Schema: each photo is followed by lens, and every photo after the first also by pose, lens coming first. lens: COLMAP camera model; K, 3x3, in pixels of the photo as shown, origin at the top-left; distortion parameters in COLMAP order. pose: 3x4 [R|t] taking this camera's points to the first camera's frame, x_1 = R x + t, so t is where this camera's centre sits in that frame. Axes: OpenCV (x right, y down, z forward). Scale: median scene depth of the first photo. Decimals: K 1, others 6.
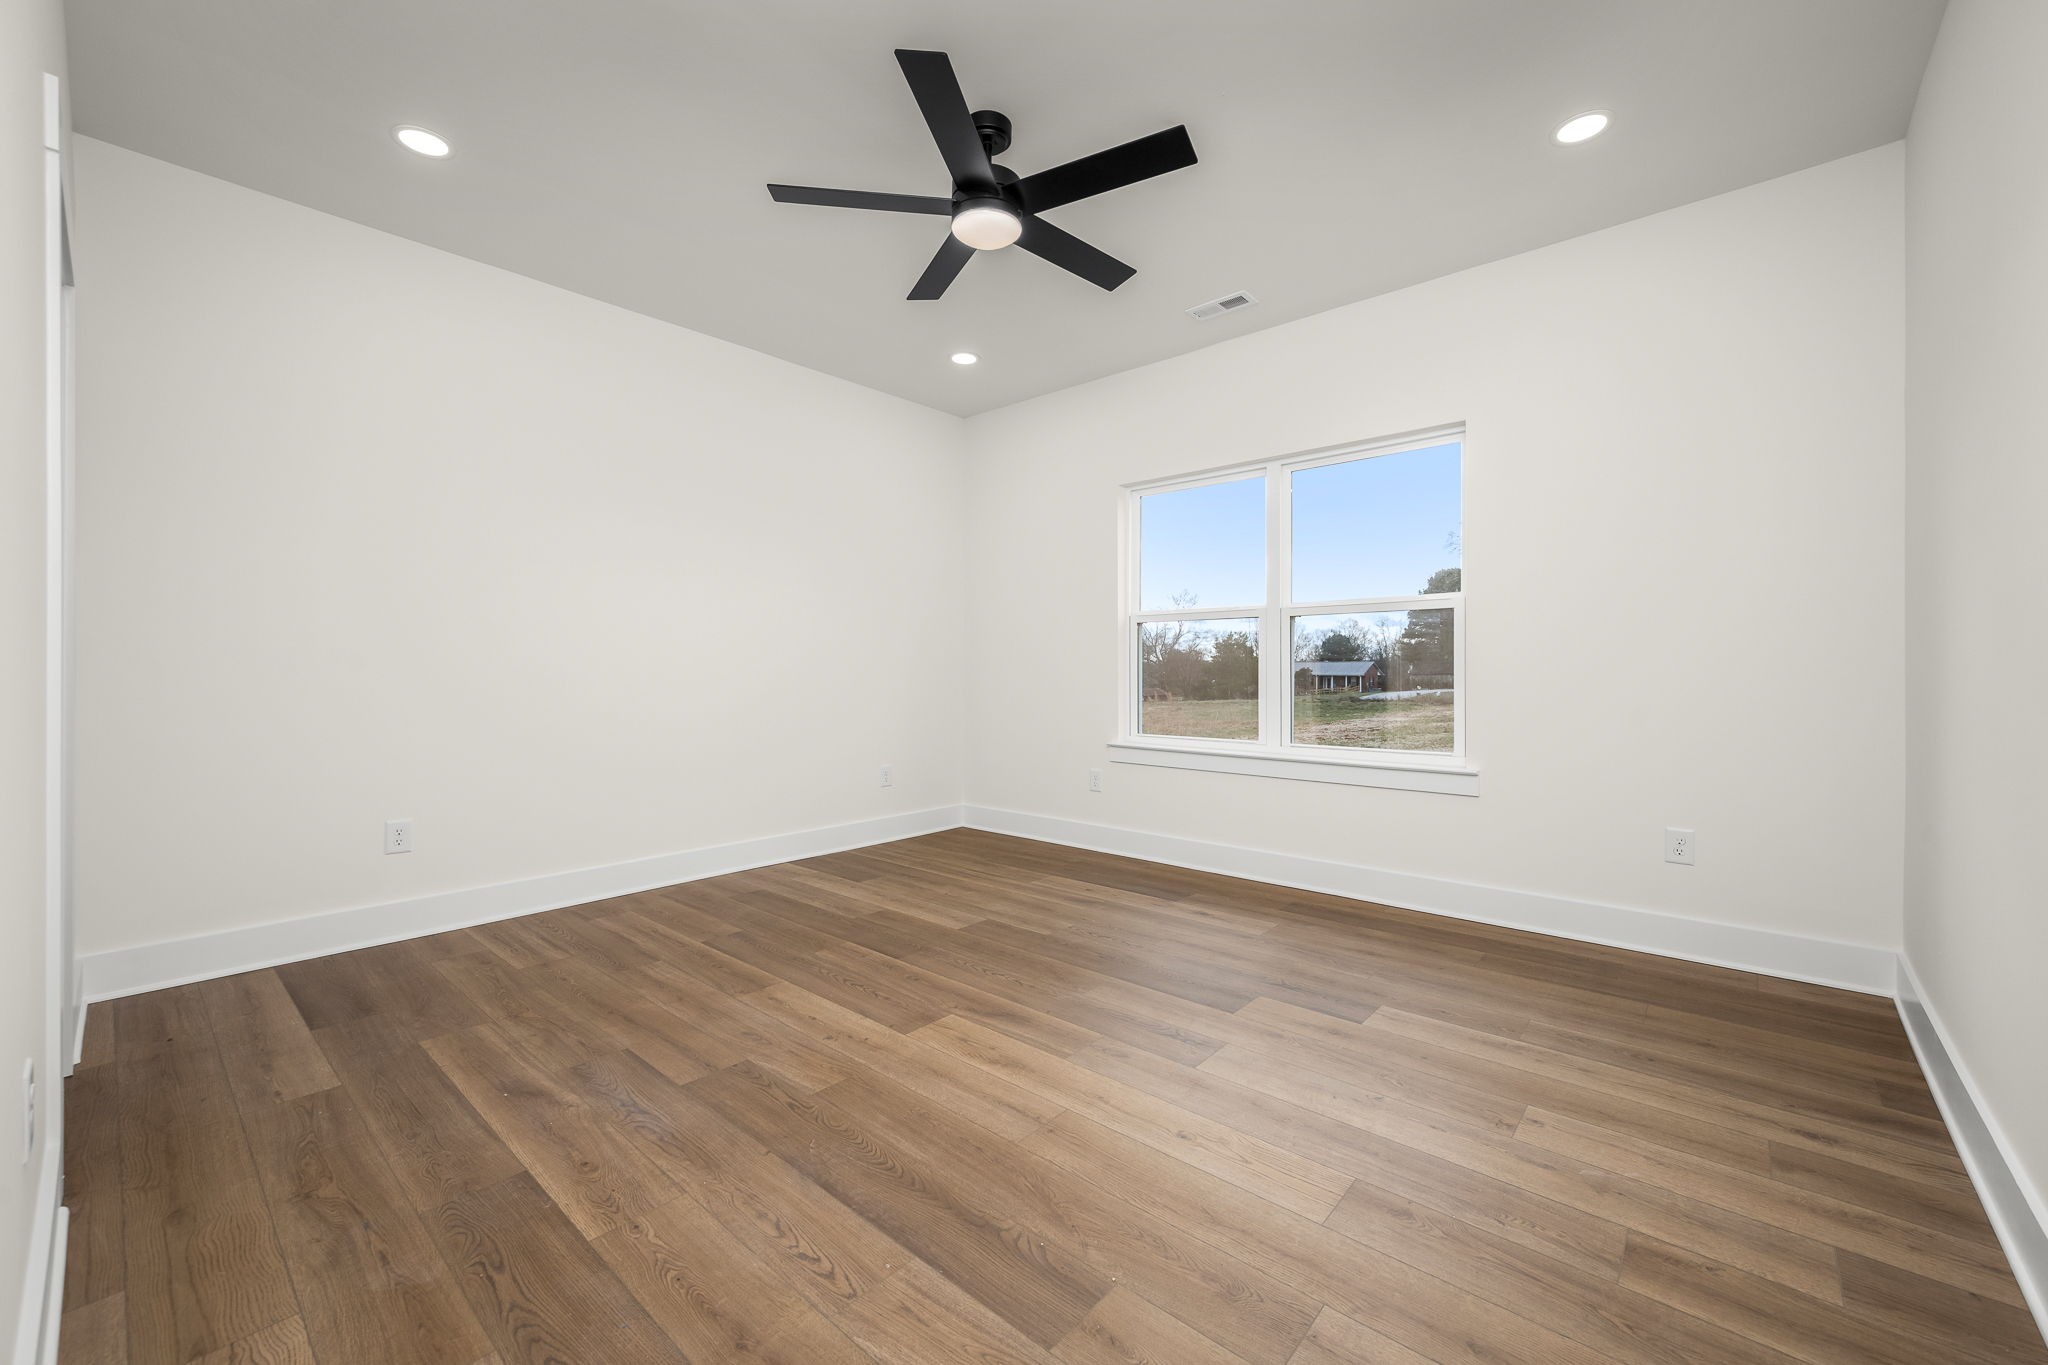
lens RADIAL K [[809.9, 0, 1034.4], [0, 809.9, 665.5], [0, 0, 1]] dist [0.000529, -0.000031]
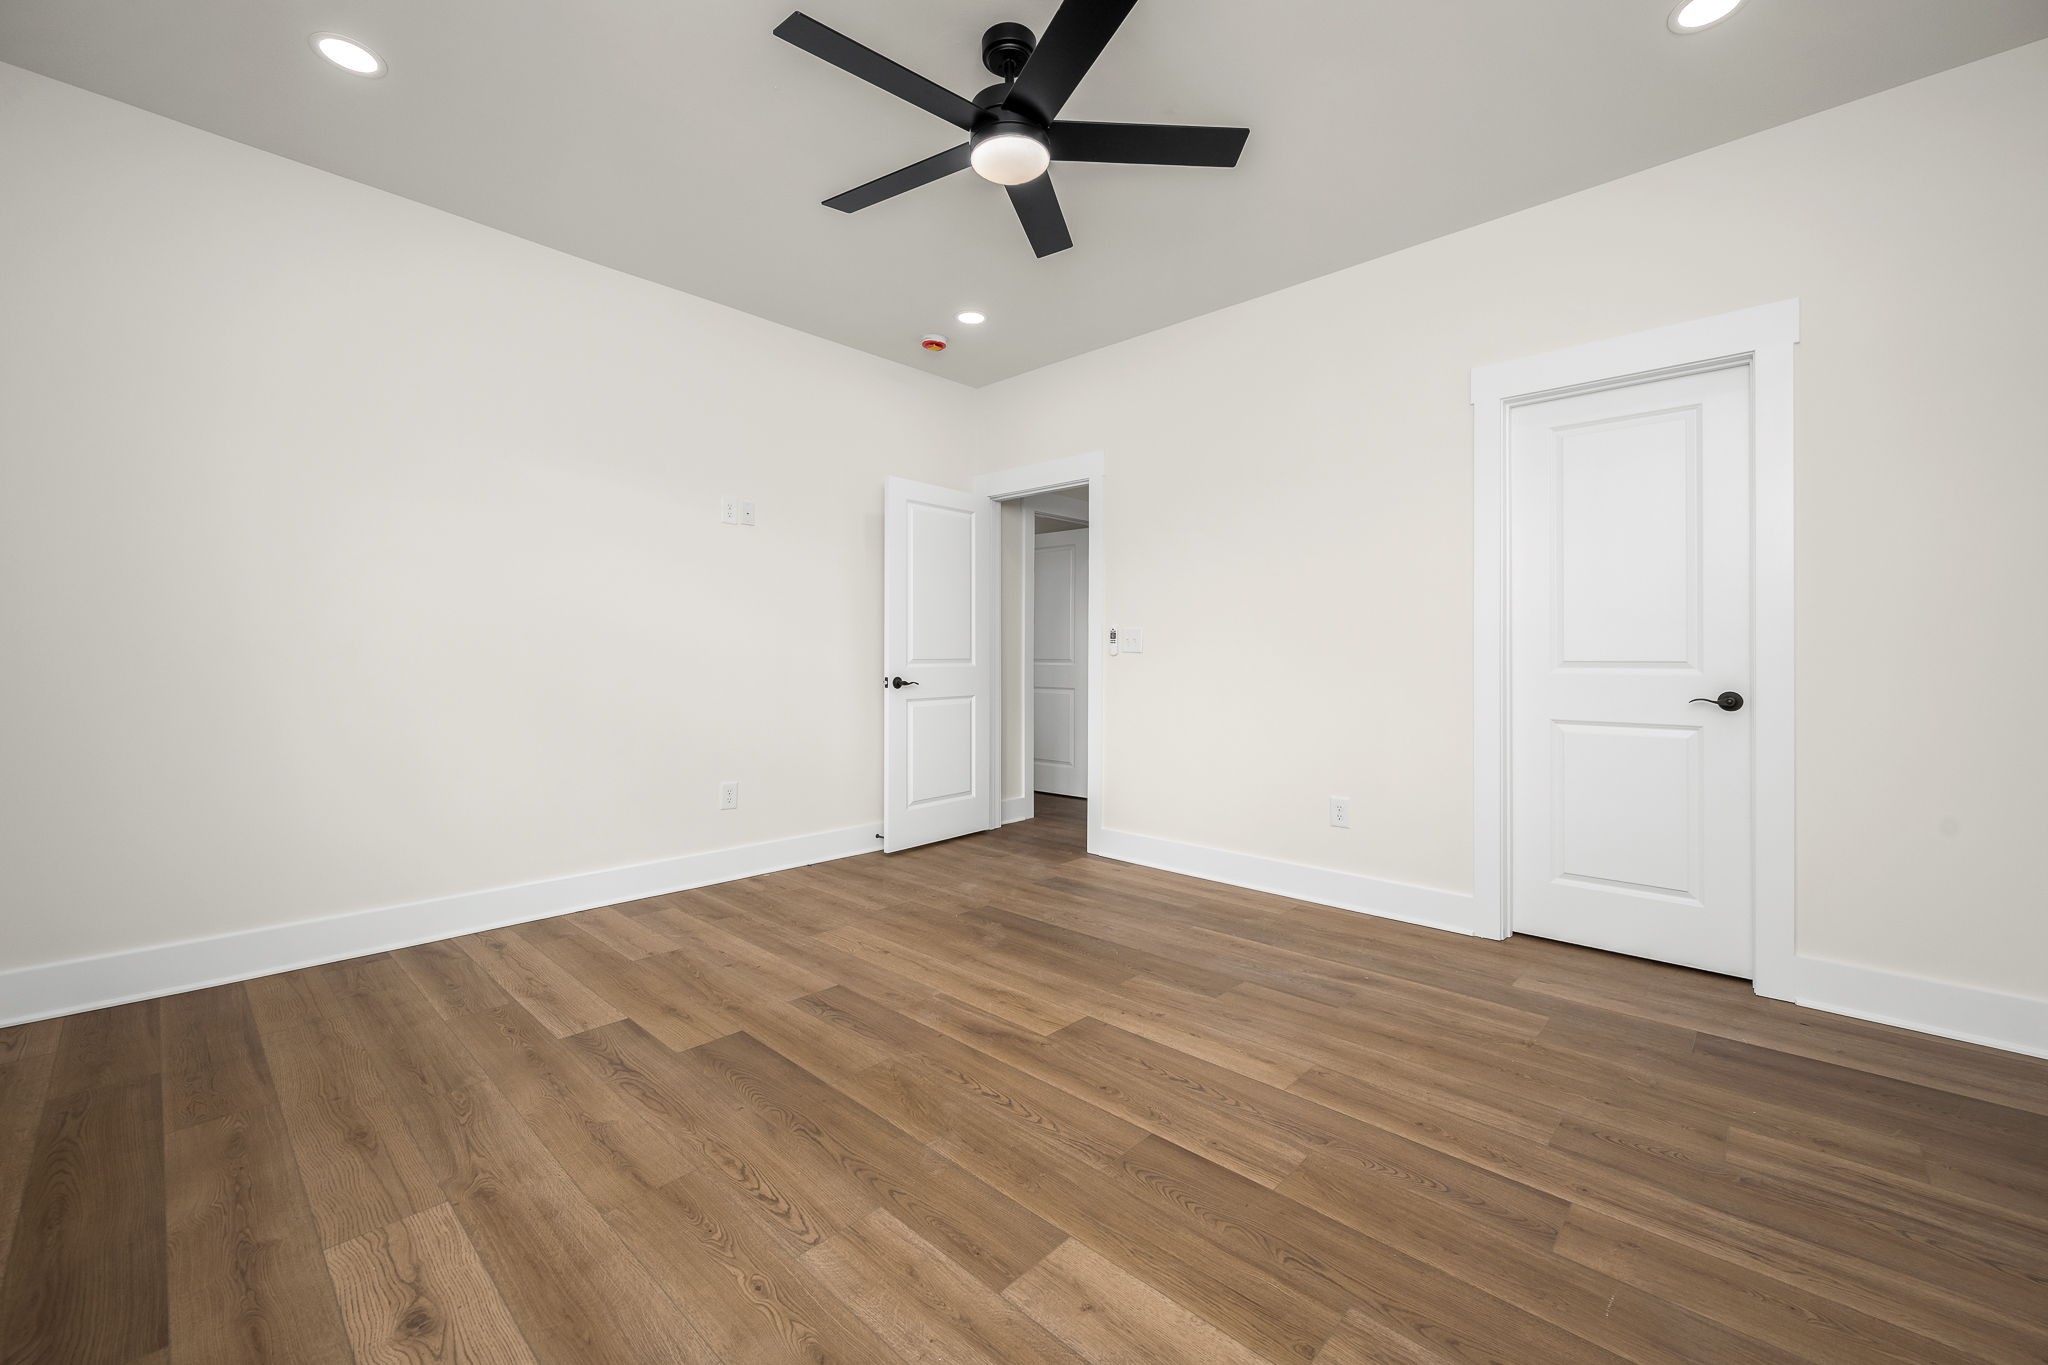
lens RADIAL K [[809.9, 0, 1034.4], [0, 809.9, 665.5], [0, 0, 1]] dist [0.000529, -0.000031]
pose [[-0.999430, -0.004444, 0.033473, -0.116023], [-0.004368, 0.999988, 0.002333, 0.009108], [-0.033483, 0.002186, -0.999437, 1.887101]]
